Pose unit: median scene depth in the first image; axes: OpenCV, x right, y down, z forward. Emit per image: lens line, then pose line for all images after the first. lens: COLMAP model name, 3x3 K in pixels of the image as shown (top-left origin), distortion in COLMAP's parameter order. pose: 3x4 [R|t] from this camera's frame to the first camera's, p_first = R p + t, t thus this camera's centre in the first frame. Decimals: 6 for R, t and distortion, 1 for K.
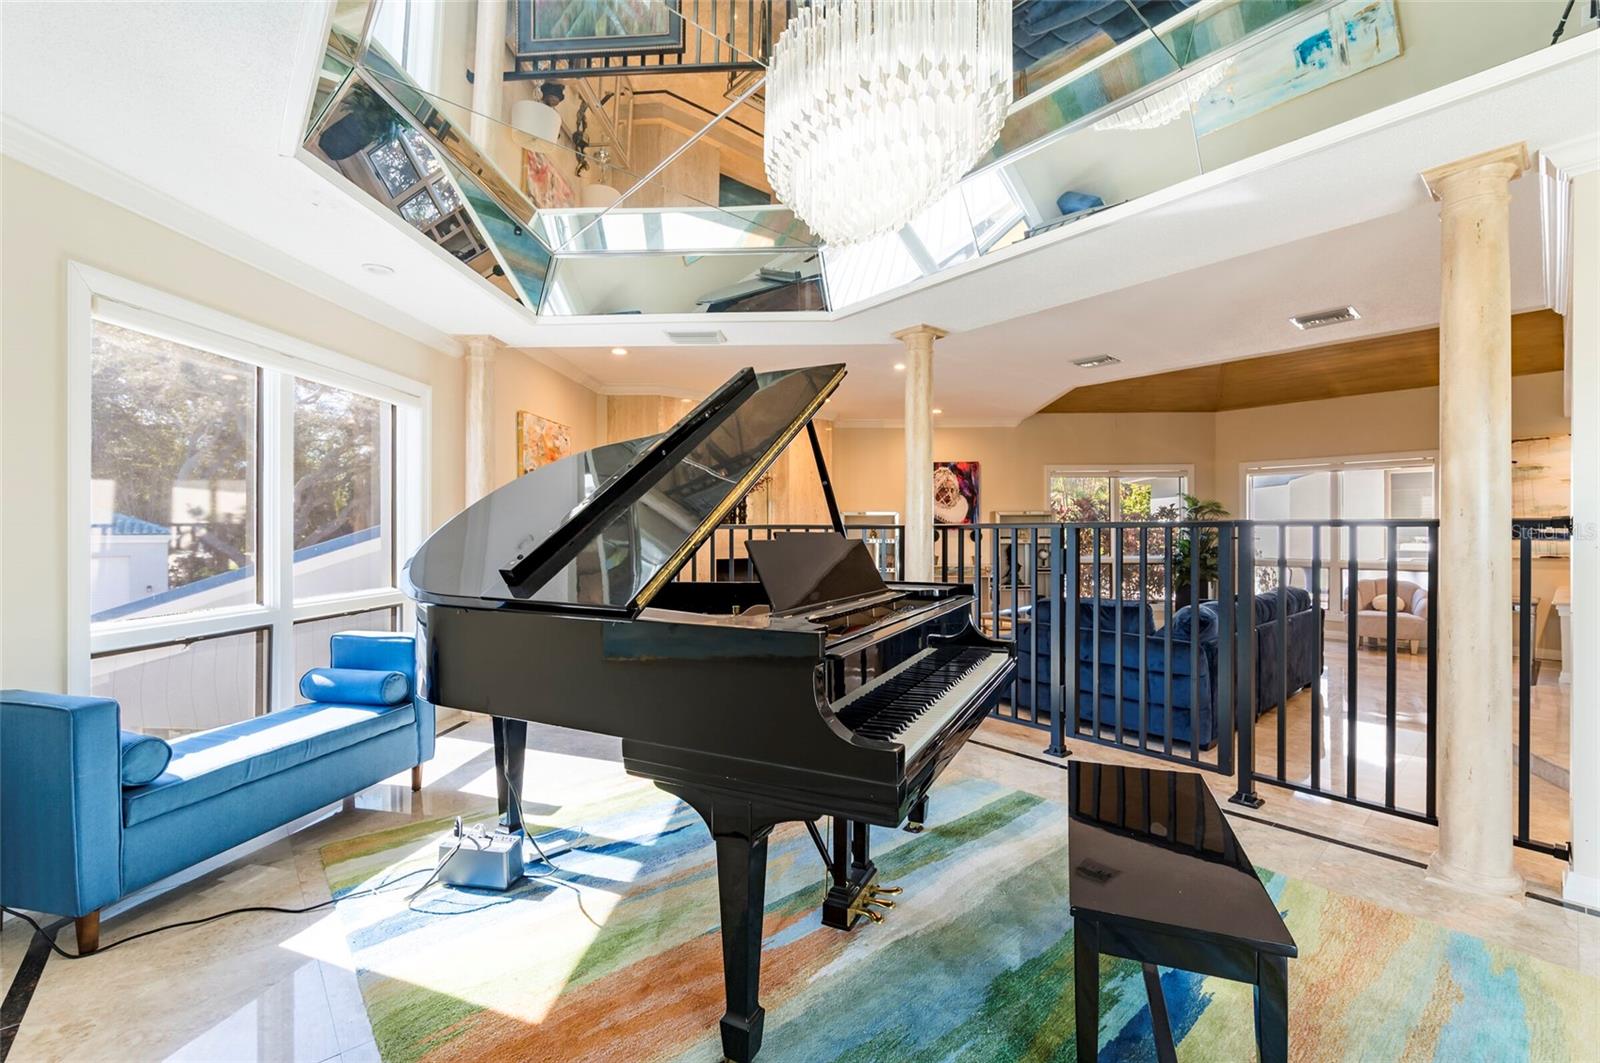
lens RADIAL K [[665.7, 0, 800.0], [0, 665.7, 531.5], [0, 0, 1]] dist [0.000893, 0.000042]
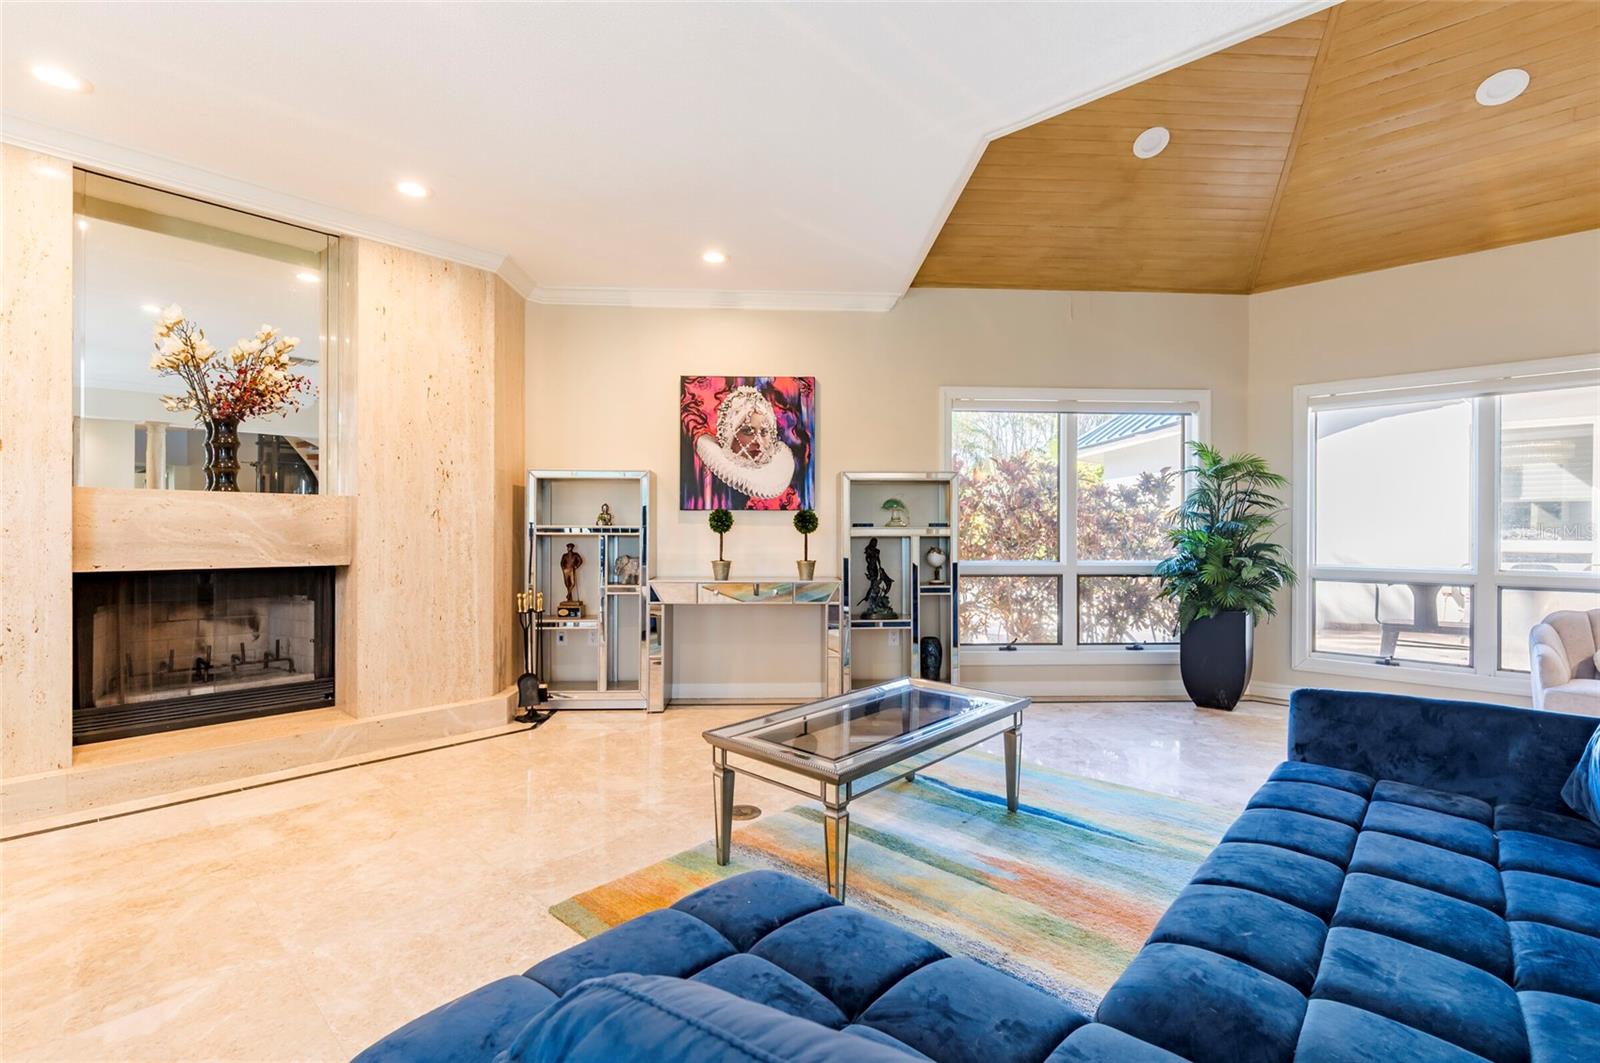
lens RADIAL K [[731.5, 0, 794.4], [0, 731.5, 534.8], [0, 0, 1]] dist [0.001111, 0.000394]
pose [[0.994794, 0.003999, 0.101832, 0.196735], [-0.004811, 0.999959, 0.007727, 0.012474], [-0.101797, -0.008176, 0.994772, 0.442263]]
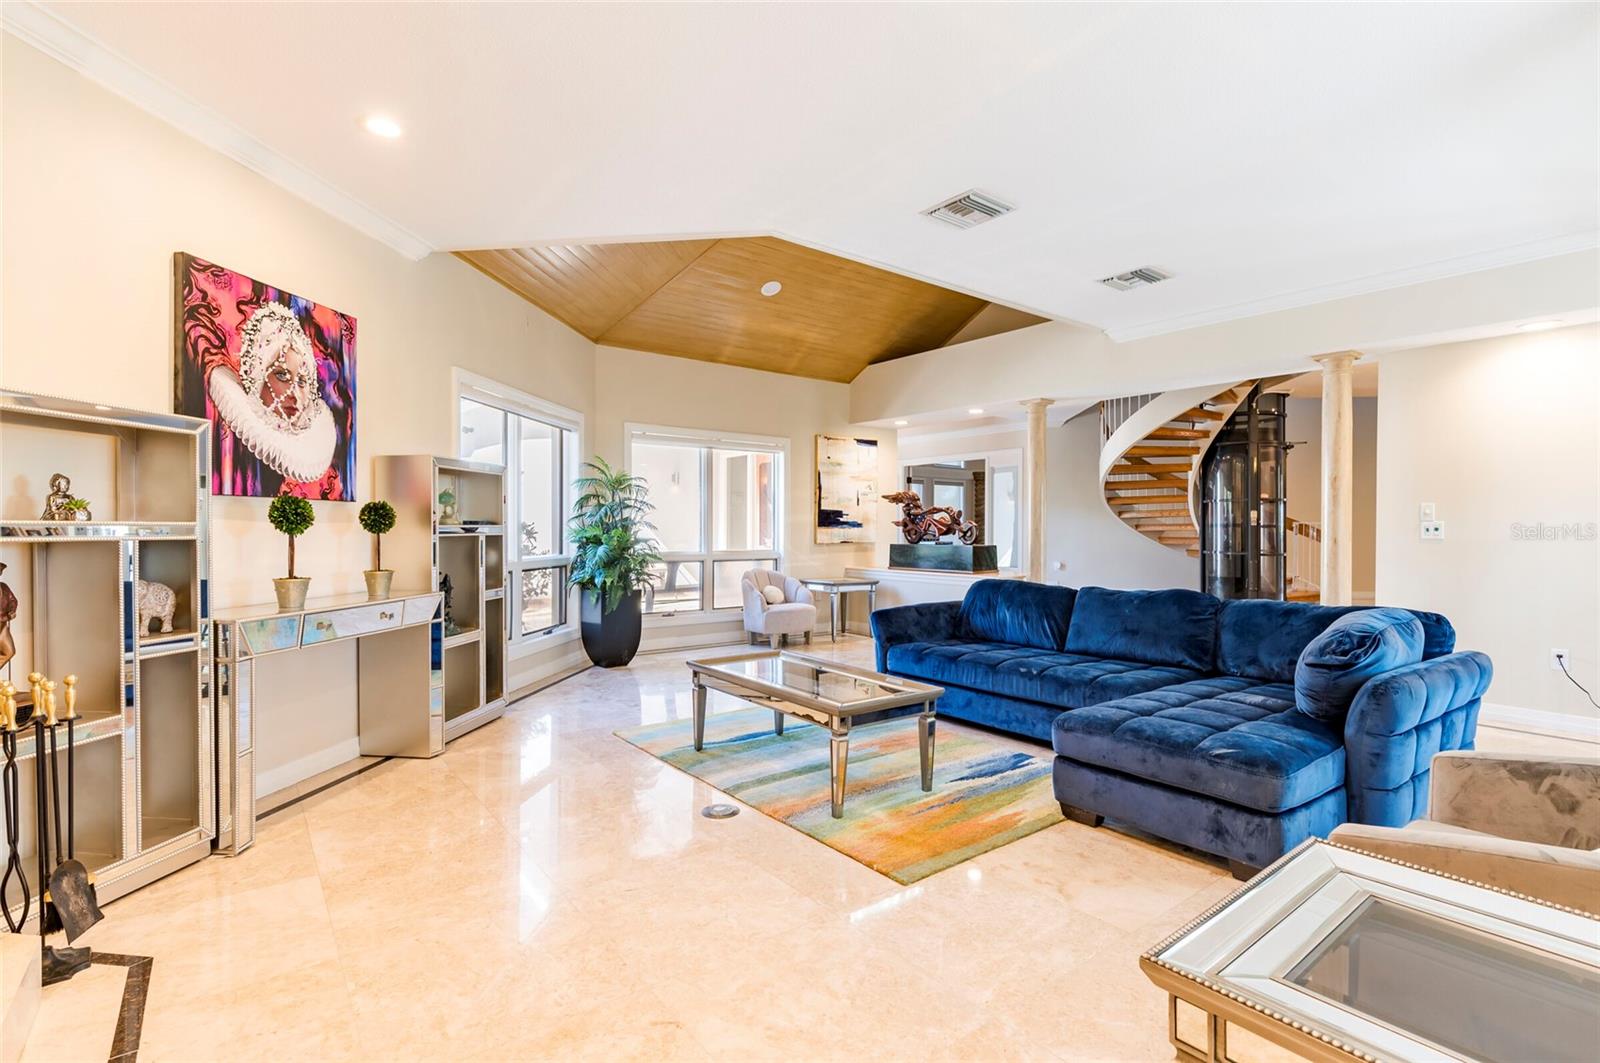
lens RADIAL K [[756.6, 0, 807.0], [0, 756.6, 537.3], [0, 0, 1]] dist [0.000581, 0.000120]
pose [[0.048570, -0.009621, 0.998773, -0.146190], [-0.004999, 0.999939, 0.009876, 0.012673], [-0.998807, -0.005473, 0.048519, 0.728785]]
